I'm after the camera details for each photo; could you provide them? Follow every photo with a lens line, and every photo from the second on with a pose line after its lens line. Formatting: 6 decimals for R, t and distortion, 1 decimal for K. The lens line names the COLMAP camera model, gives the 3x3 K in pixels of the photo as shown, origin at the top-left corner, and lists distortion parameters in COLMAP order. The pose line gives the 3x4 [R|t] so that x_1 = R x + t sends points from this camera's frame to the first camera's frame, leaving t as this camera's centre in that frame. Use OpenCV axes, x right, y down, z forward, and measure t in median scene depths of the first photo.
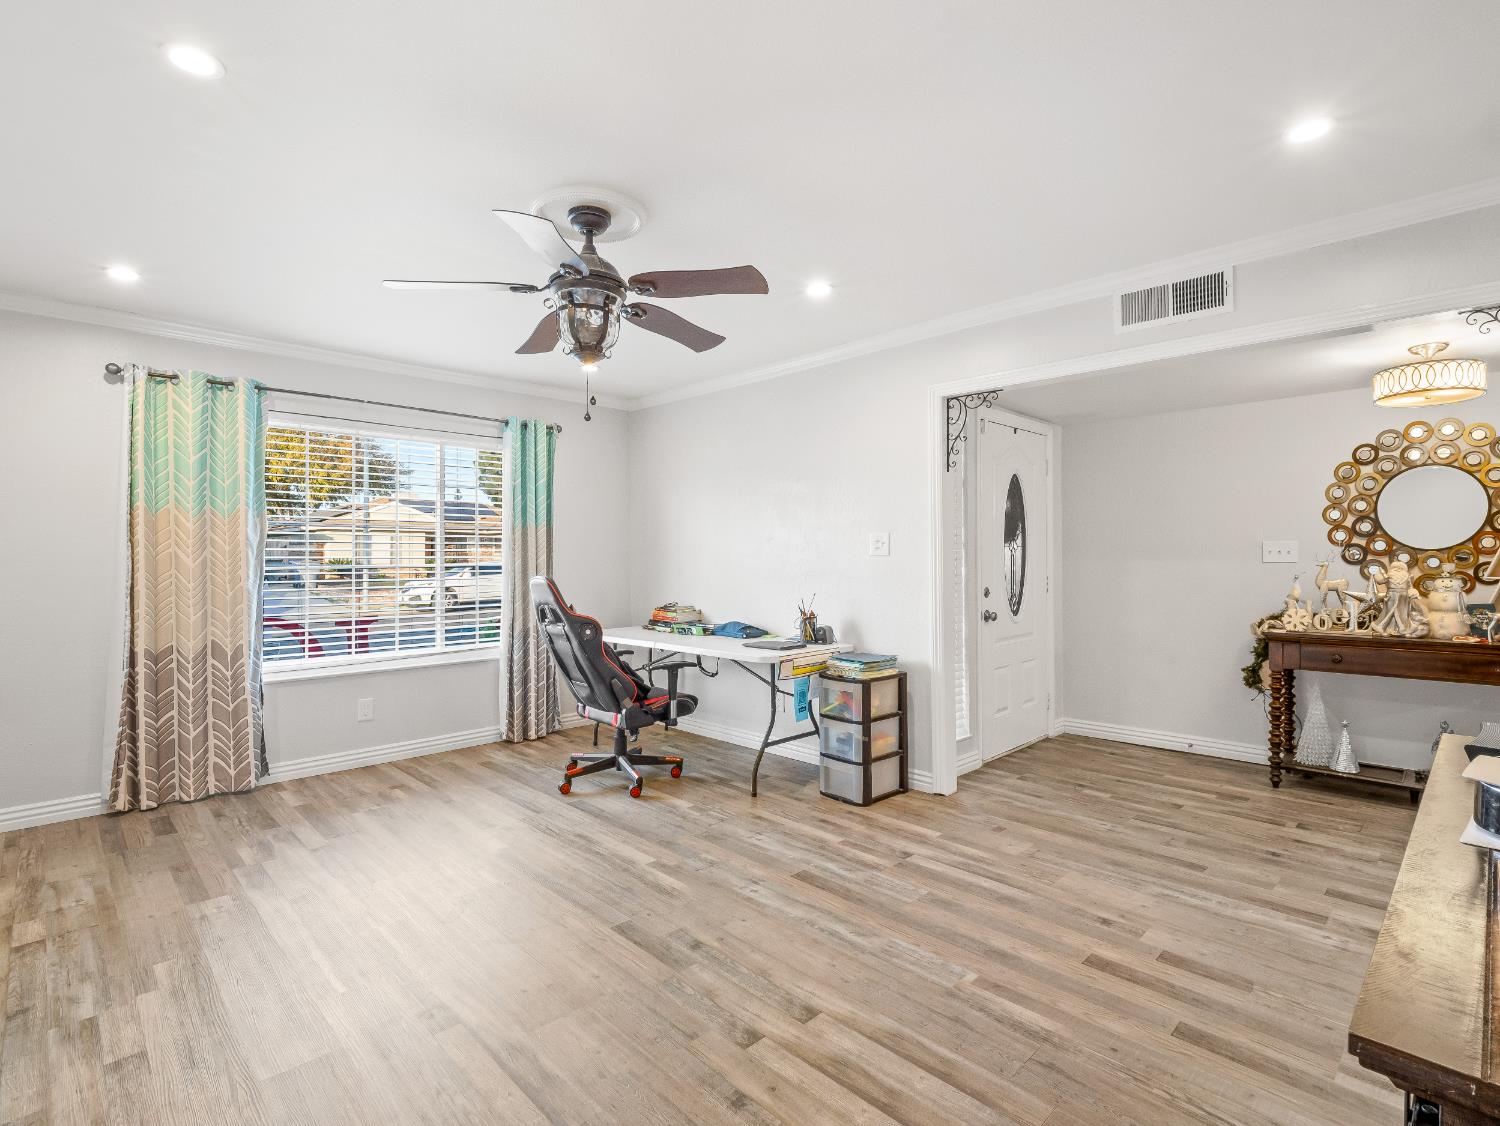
lens RADIAL K [[726.0, 0, 740.6], [0, 726.0, 551.3], [0, 0, 1]] dist [-0.010410, -0.003880]
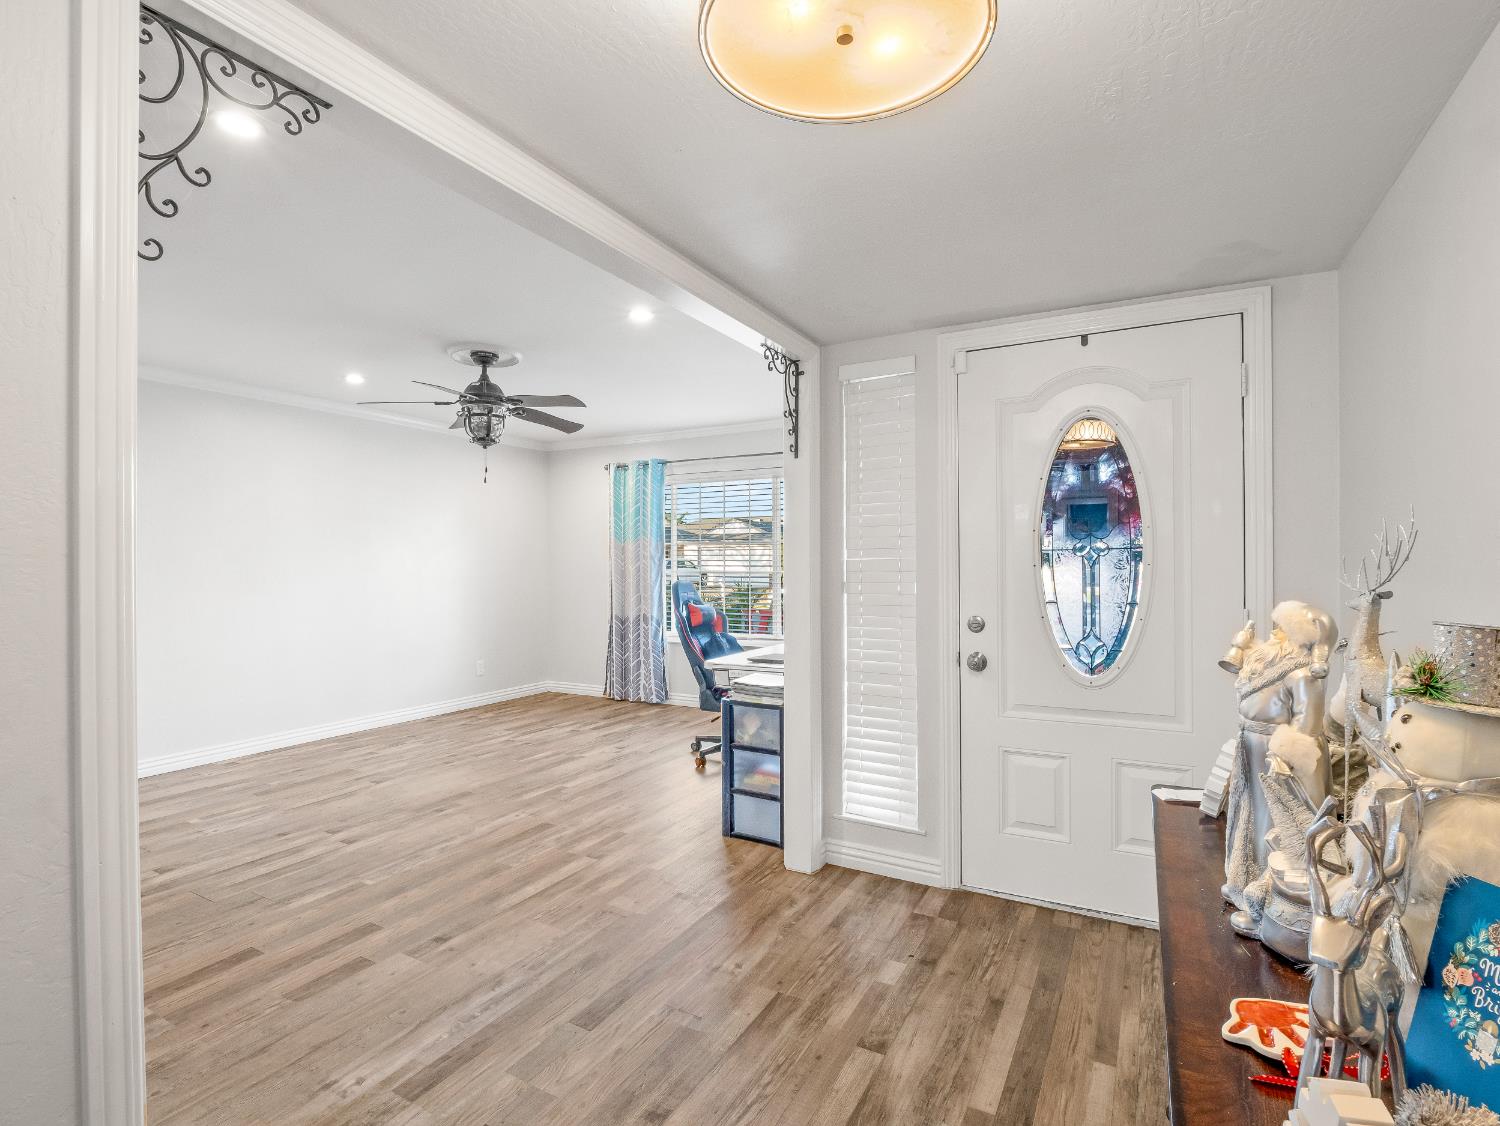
lens RADIAL K [[726.0, 0, 745.9], [0, 726.0, 570.6], [0, 0, 1]] dist [-0.010410, -0.003880]
pose [[0.303446, 0.008637, -0.952810, 1.319561], [0.004753, 0.999933, 0.010578, 0.005327], [0.952837, -0.007739, 0.303384, 0.932213]]
